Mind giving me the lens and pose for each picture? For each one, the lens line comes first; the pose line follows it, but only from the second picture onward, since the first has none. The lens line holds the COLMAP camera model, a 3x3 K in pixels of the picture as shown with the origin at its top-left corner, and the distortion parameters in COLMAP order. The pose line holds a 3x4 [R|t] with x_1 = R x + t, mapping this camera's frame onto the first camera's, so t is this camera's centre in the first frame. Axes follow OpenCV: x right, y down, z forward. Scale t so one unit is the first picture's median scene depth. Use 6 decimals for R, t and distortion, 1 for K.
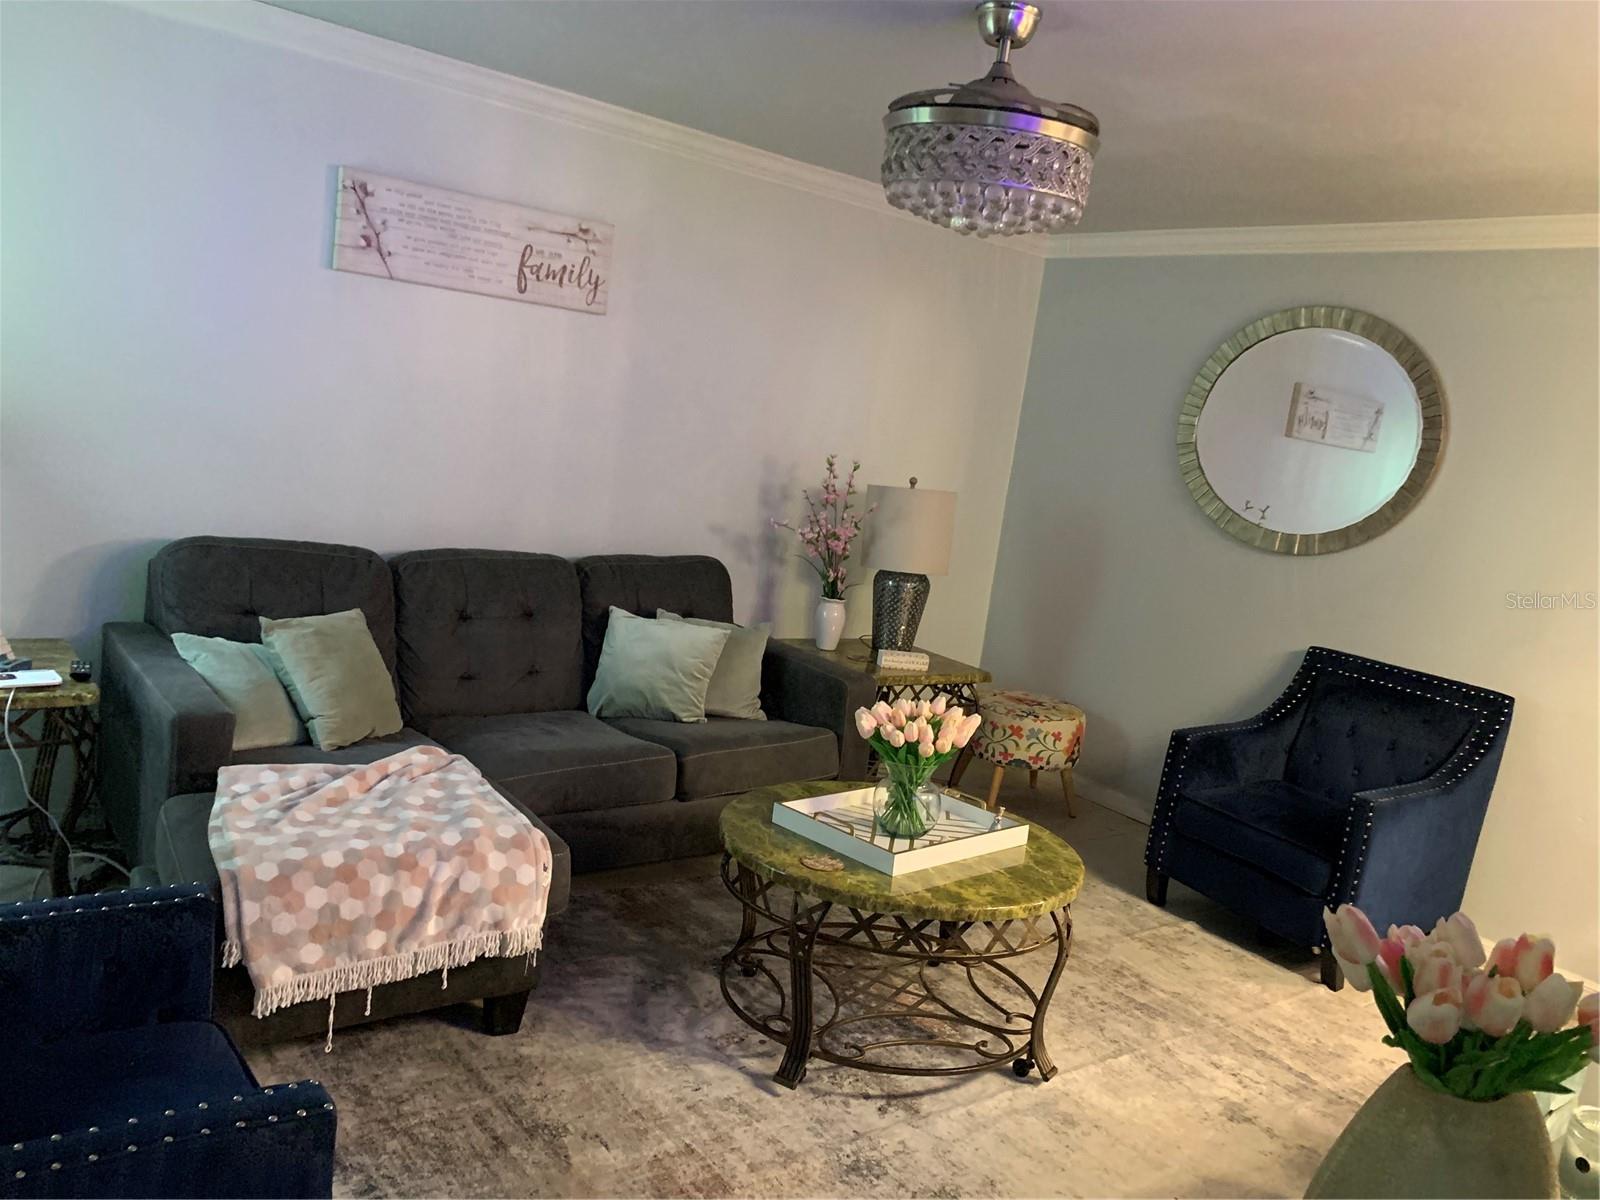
lens RADIAL K [[1227.4, 0, 821.5], [0, 1227.4, 605.8], [0, 0, 1]] dist [0.022752, -0.029425]
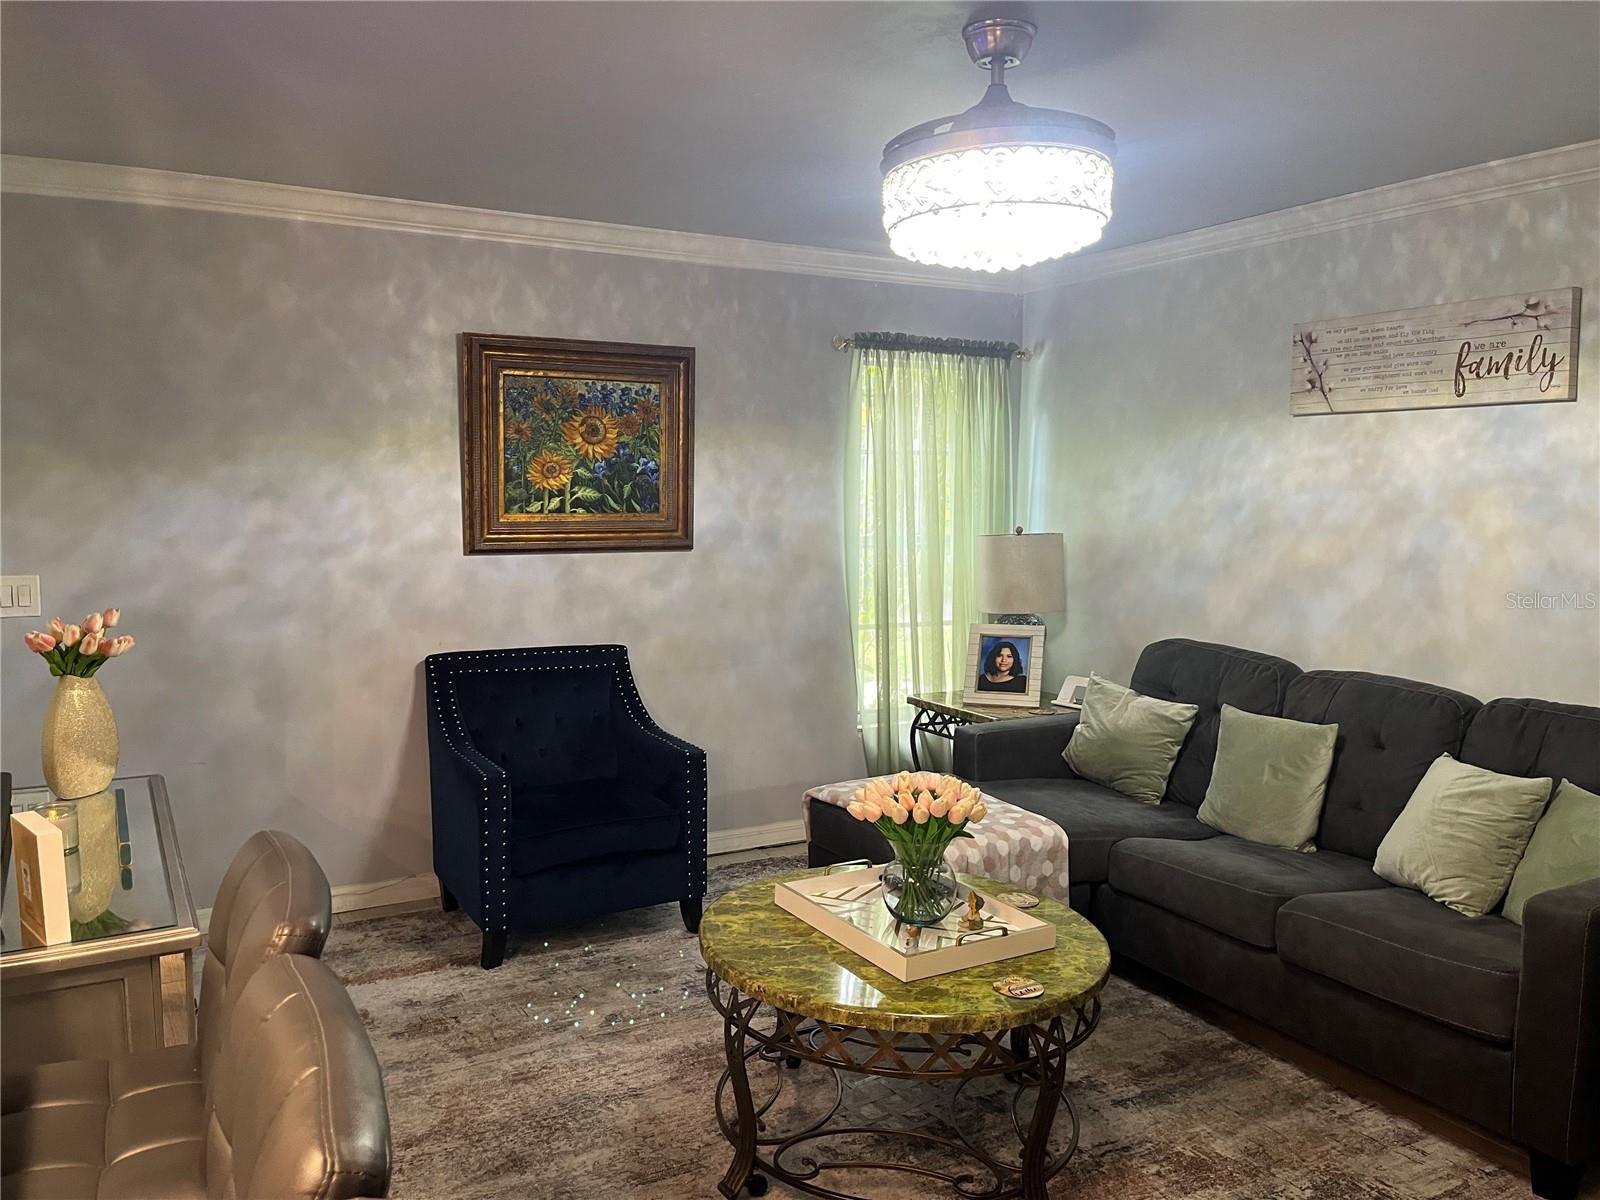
lens RADIAL K [[1206.4, 0, 789.7], [0, 1206.4, 590.6], [0, 0, 1]] dist [0.060649, -0.082002]
pose [[-0.139414, -0.042983, -0.989301, 0.762384], [-0.176864, 0.984074, -0.017832, -0.014655], [0.974311, 0.172485, -0.144796, 0.743788]]
